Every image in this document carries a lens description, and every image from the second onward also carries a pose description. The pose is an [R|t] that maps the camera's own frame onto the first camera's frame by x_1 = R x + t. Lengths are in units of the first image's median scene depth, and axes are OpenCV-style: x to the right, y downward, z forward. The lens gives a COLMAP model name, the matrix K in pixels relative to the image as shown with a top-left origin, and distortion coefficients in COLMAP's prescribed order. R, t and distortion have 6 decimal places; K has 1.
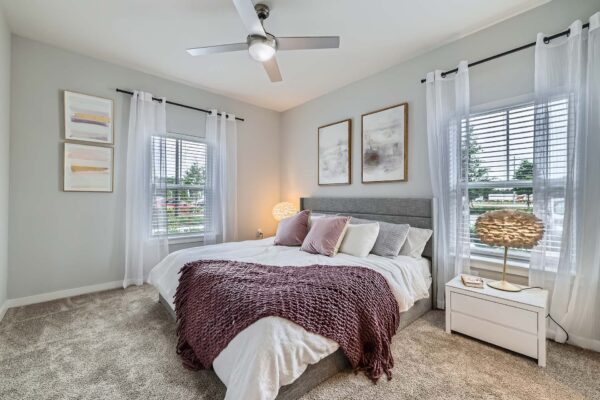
lens RADIAL K [[252.6, 0, 297.2], [0, 252.6, 200.7], [0, 0, 1]] dist [0.002888, -0.001161]
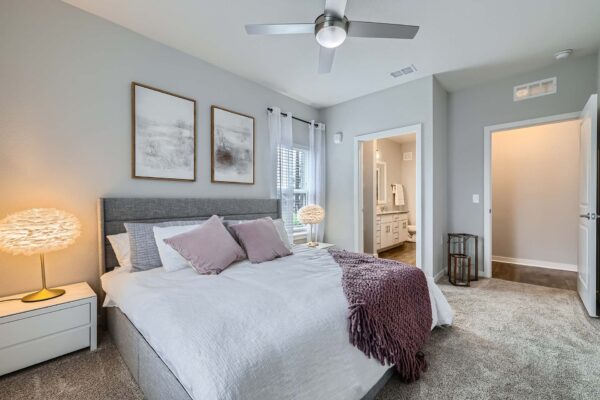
lens RADIAL K [[252.6, 0, 296.4], [0, 252.6, 199.2], [0, 0, 1]] dist [0.002888, -0.001161]
pose [[-0.093317, -0.010160, 0.995585, -0.666022], [0.000555, 0.999947, 0.010256, -0.017753], [-0.995636, 0.001510, -0.093306, 0.798041]]
